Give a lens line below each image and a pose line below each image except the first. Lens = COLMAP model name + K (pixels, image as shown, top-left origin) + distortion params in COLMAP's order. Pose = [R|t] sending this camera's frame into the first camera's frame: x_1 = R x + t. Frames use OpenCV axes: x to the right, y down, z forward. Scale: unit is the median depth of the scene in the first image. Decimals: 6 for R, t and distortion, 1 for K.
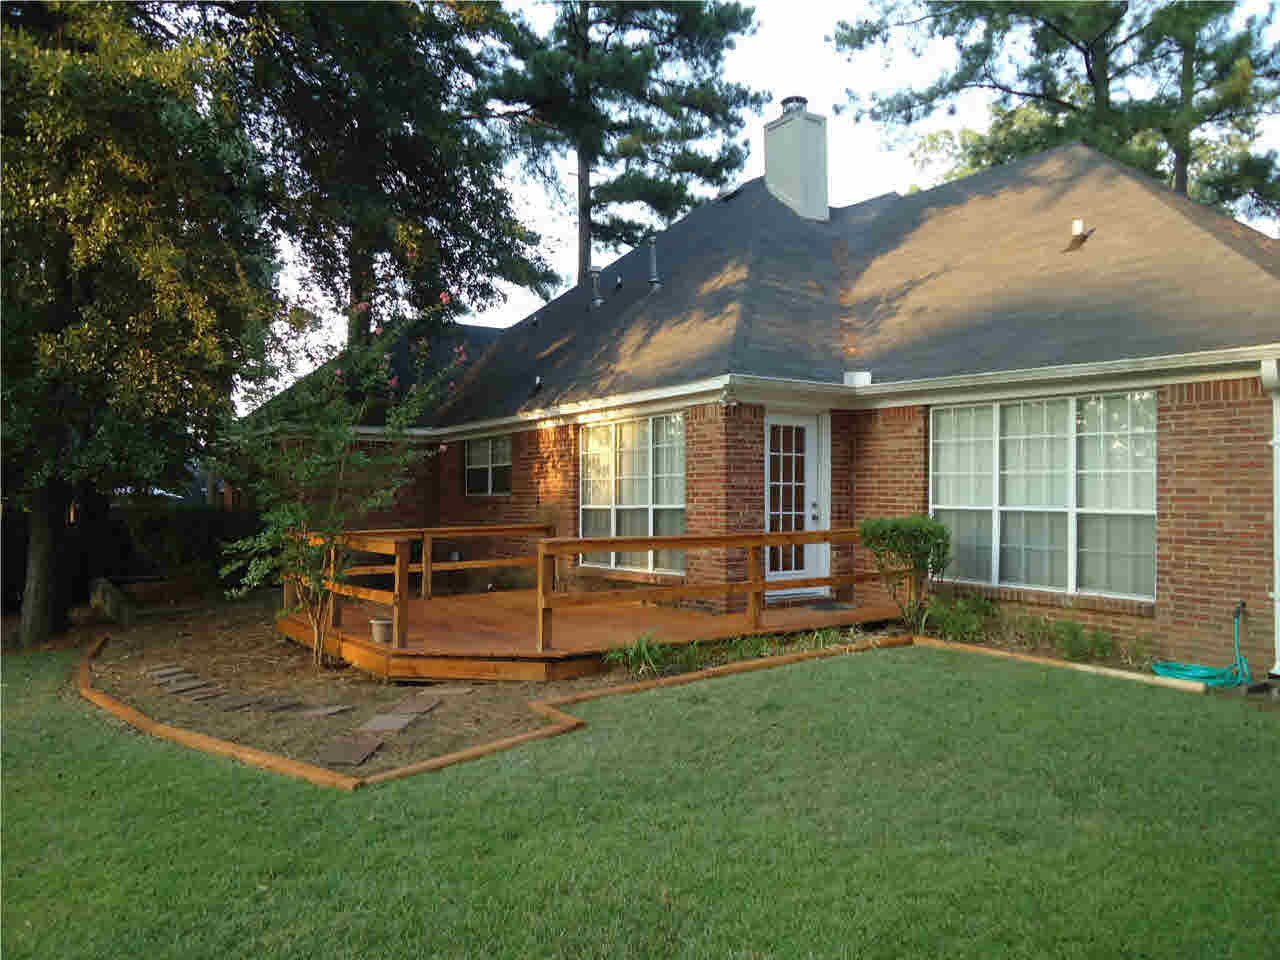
lens RADIAL K [[936.5, 0, 638.2], [0, 936.5, 480.1], [0, 0, 1]] dist [-0.011180, -0.004032]
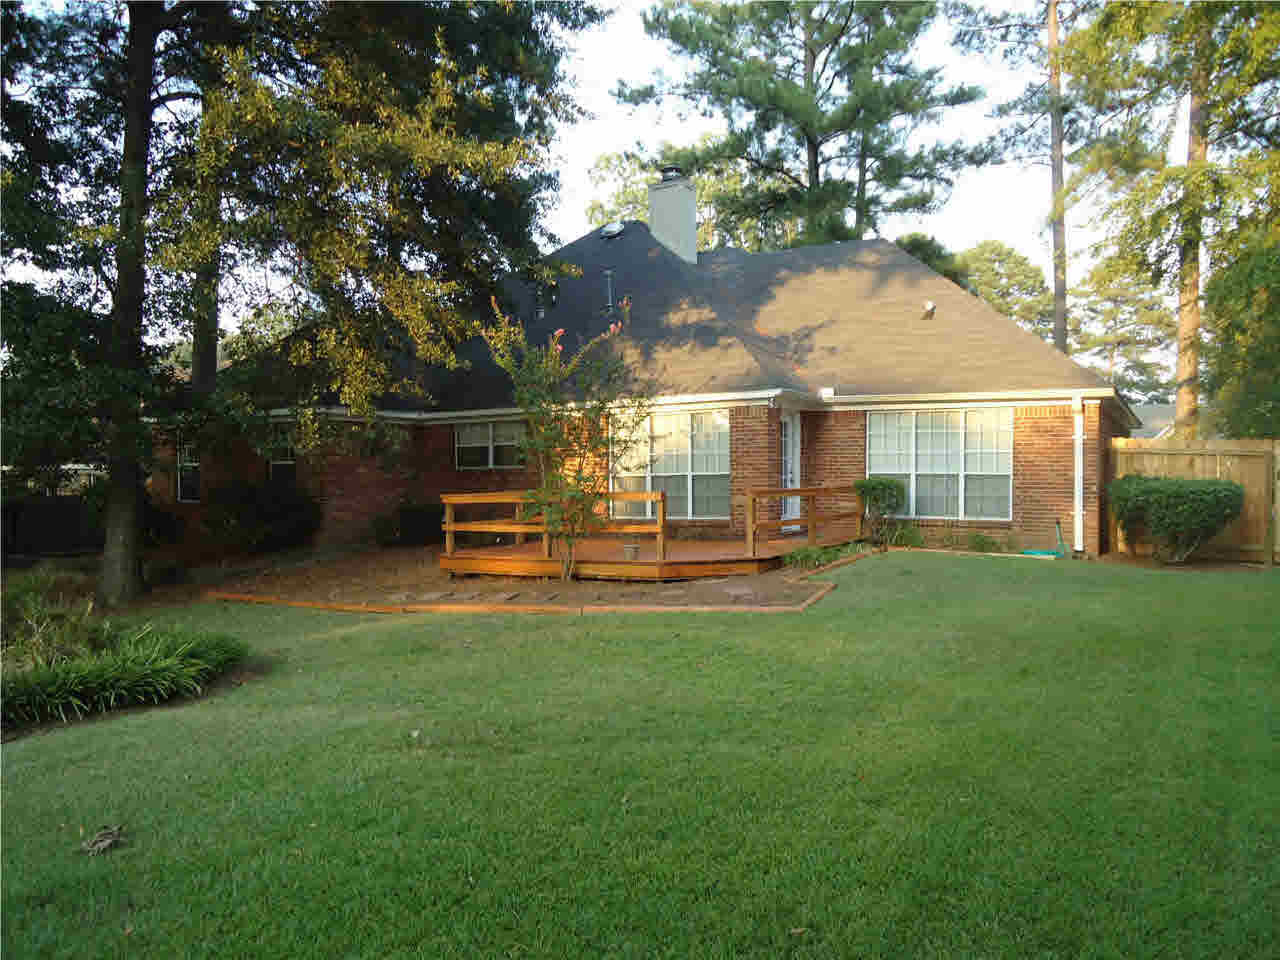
lens RADIAL K [[936.5, 0, 642.9], [0, 936.5, 479.6], [0, 0, 1]] dist [-0.011180, -0.004032]
pose [[0.905204, -0.006121, 0.424934, -0.718534], [-0.002093, 0.999820, 0.018859, 0.010470], [-0.424973, -0.017961, 0.905028, -0.308821]]
